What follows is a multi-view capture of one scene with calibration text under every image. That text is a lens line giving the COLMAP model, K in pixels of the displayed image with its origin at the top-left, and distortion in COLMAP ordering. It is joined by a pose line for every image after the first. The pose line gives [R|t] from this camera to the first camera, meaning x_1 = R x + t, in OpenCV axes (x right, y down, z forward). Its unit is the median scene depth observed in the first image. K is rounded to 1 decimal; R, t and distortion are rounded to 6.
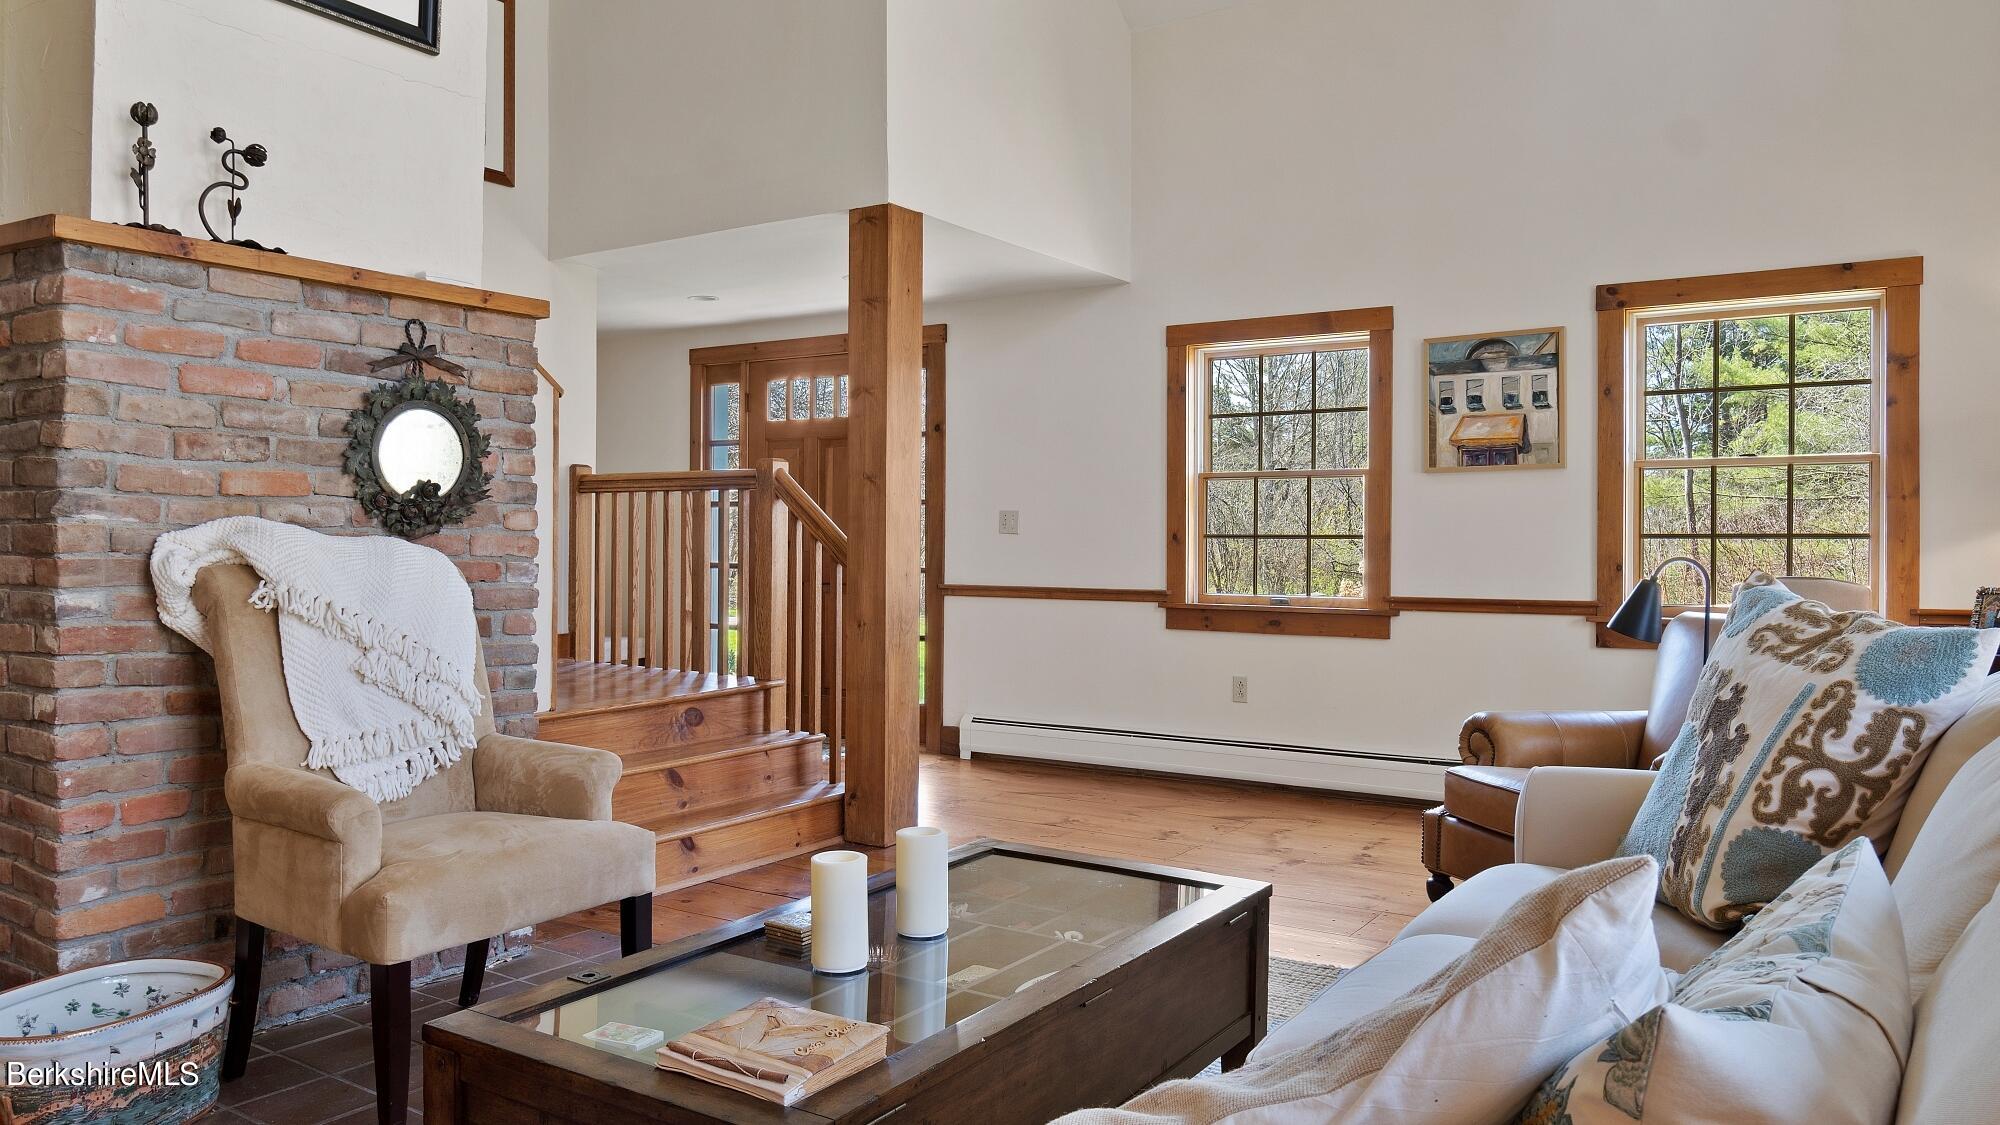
lens RADIAL K [[1388.3, 0, 1002.0], [0, 1388.3, 559.5], [0, 0, 1]] dist [0.002509, 0.000945]
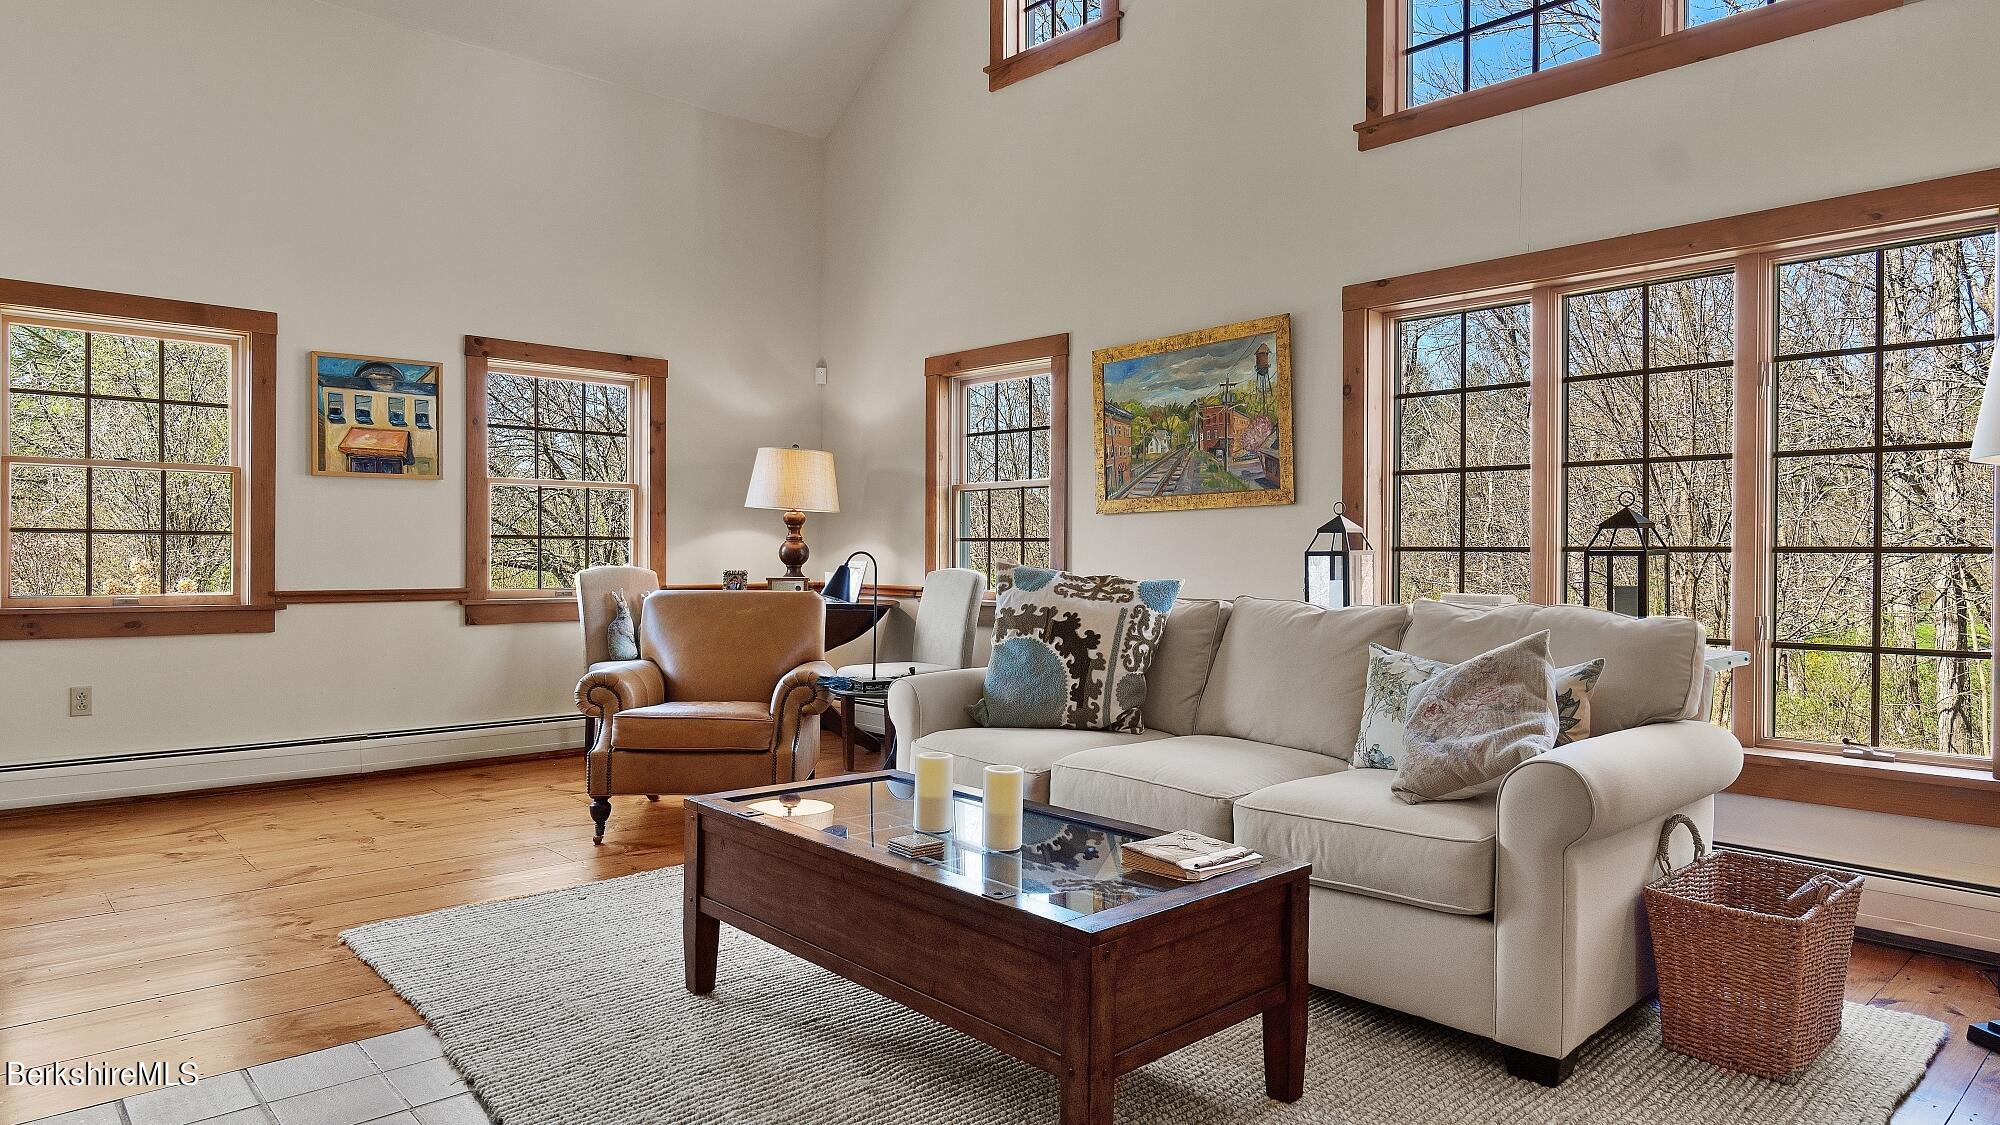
lens RADIAL K [[1193.7, 0, 1002.4], [0, 1193.7, 560.2], [0, 0, 1]] dist [-0.008900, -0.001505]
pose [[0.257447, -0.006105, 0.966273, -0.469524], [0.005013, 0.999975, 0.004982, 0.001634], [-0.966279, 0.003561, 0.257471, 0.255804]]
